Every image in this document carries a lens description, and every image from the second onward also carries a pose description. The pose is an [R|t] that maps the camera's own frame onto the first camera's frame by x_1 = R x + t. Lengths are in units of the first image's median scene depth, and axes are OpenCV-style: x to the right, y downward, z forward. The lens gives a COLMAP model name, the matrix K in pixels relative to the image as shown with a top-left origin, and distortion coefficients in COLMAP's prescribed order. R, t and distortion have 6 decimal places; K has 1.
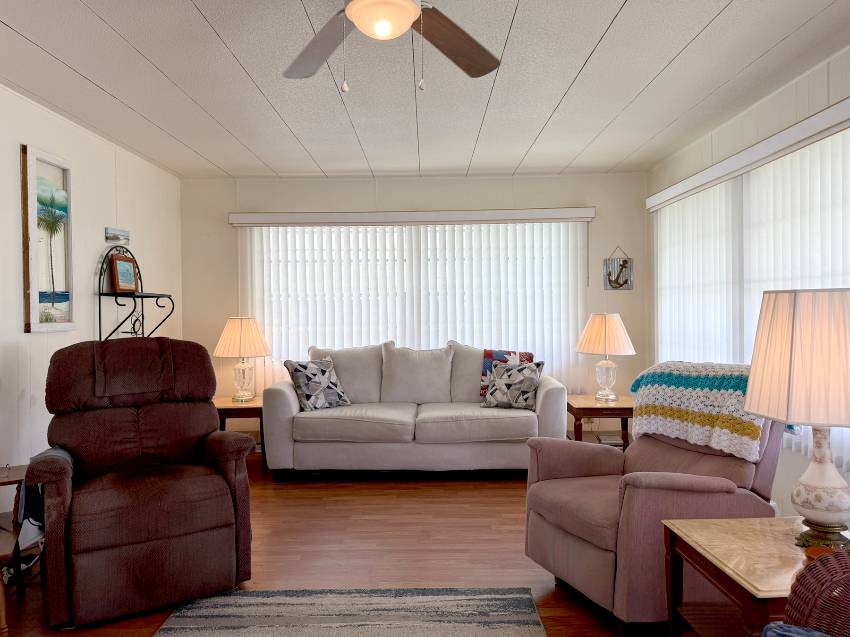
lens RADIAL K [[606.3, 0, 425.0], [0, 606.3, 318.5], [0, 0, 1]] dist [0.110860, -0.152910]
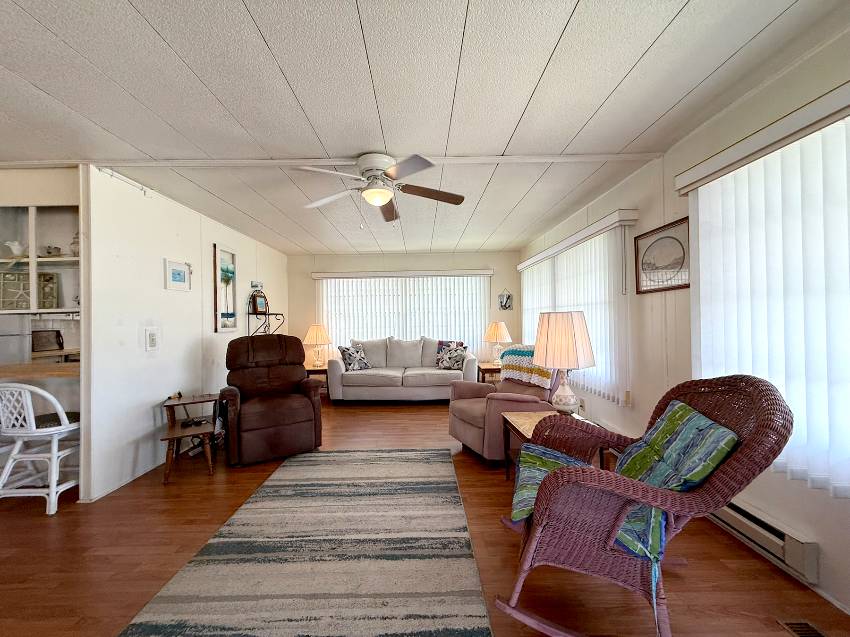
lens RADIAL K [[337.5, 0, 421.3], [0, 337.5, 318.6], [0, 0, 1]] dist [-0.000142, -0.000016]
pose [[0.999968, -0.003904, 0.006942, 0.042509], [0.004032, 0.999820, -0.018548, -0.000253], [-0.006869, 0.018575, 0.999804, -0.136072]]
